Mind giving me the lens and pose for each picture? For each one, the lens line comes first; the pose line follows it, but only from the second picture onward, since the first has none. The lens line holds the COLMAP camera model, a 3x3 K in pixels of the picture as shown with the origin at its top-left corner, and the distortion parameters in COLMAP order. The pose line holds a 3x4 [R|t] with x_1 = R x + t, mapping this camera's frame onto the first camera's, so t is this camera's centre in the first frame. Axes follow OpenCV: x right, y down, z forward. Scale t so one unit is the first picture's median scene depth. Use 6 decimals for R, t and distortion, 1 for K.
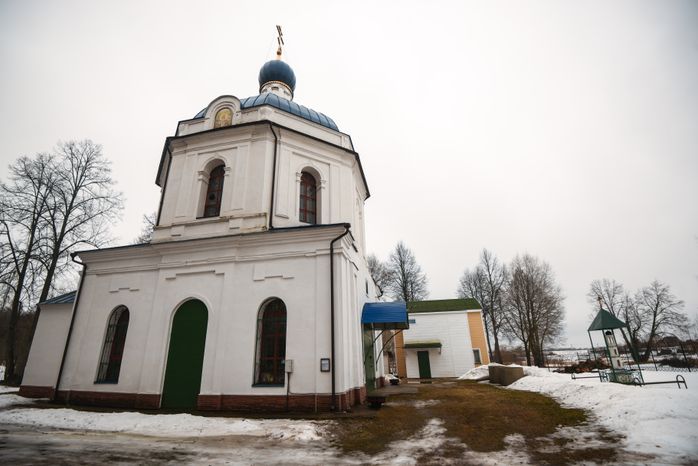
lens RADIAL K [[328.7, 0, 346.2], [0, 328.7, 231.6], [0, 0, 1]] dist [-0.018961, -0.009351]
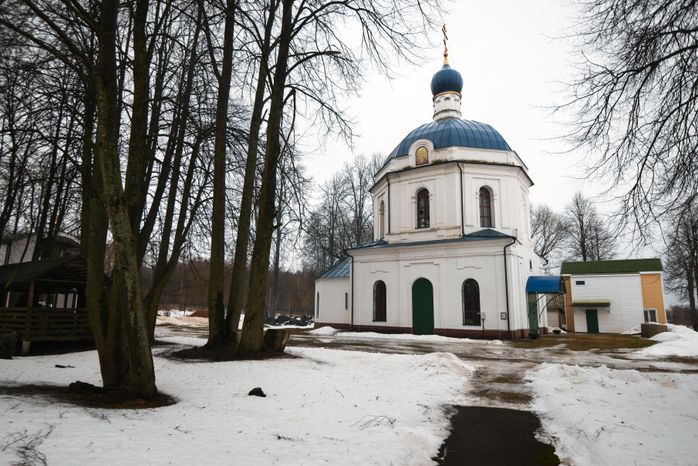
lens RADIAL K [[410.2, 0, 348.5], [0, 410.2, 240.8], [0, 0, 1]] dist [0.007611, -0.021114]
pose [[0.926329, -0.024082, -0.375946, 0.004306], [0.100044, 0.977846, 0.183869, -0.371109], [0.363189, -0.207935, 0.908216, -0.951317]]
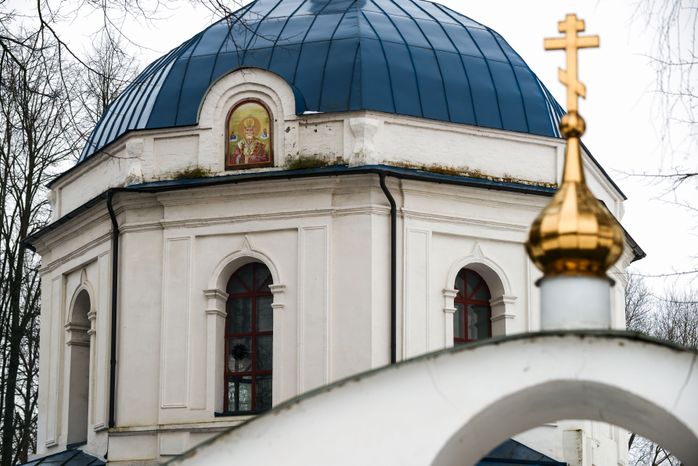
lens RADIAL K [[2168.3, 0, 346.8], [0, 2168.3, 228.2], [0, 0, 1]] dist [0.057335, 0.000000]
pose [[0.994207, 0.002860, -0.107446, 0.013755], [0.011820, 0.990674, 0.135743, -0.627224], [0.106832, -0.136226, 0.984901, -1.640085]]
